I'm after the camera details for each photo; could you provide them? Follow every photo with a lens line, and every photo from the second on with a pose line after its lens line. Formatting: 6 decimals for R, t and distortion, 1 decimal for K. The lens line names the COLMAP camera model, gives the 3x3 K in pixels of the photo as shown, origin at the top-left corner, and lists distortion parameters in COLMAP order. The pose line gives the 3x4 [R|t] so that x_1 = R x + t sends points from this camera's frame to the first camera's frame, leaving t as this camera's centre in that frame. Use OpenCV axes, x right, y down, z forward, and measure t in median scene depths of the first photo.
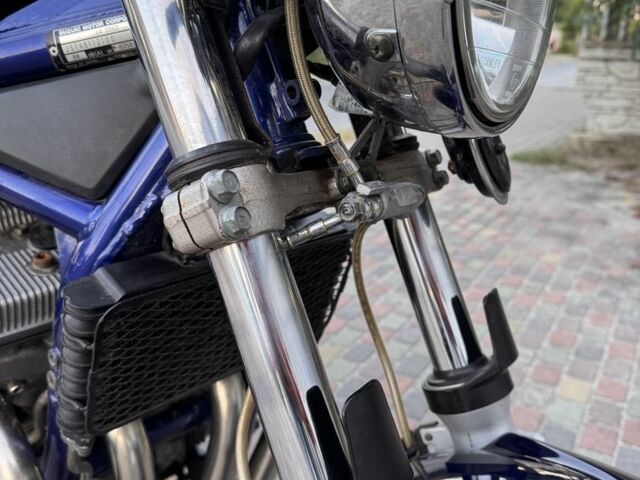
lens RADIAL K [[588.1, 0, 320.0], [0, 588.1, 240.0], [0, 0, 1]] dist [0.153424, -0.310723]
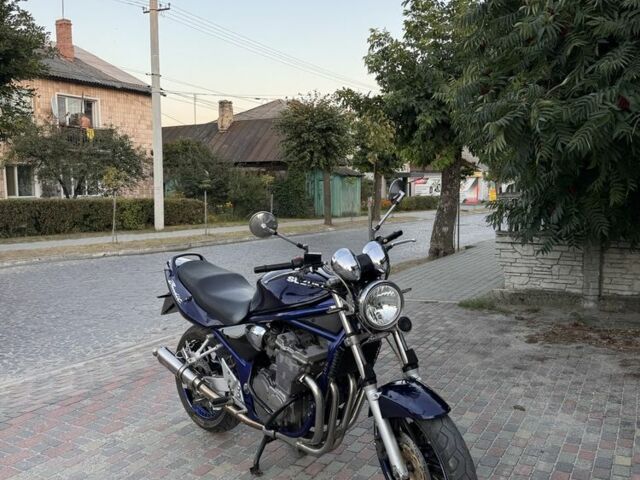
lens RADIAL K [[588.1, 0, 320.0], [0, 588.1, 240.0], [0, 0, 1]] dist [0.153424, -0.310723]
pose [[0.999369, -0.016702, 0.031337, -0.150367], [0.023353, 0.973929, -0.225647, 0.066502], [-0.026751, 0.226236, 0.973705, -0.961365]]
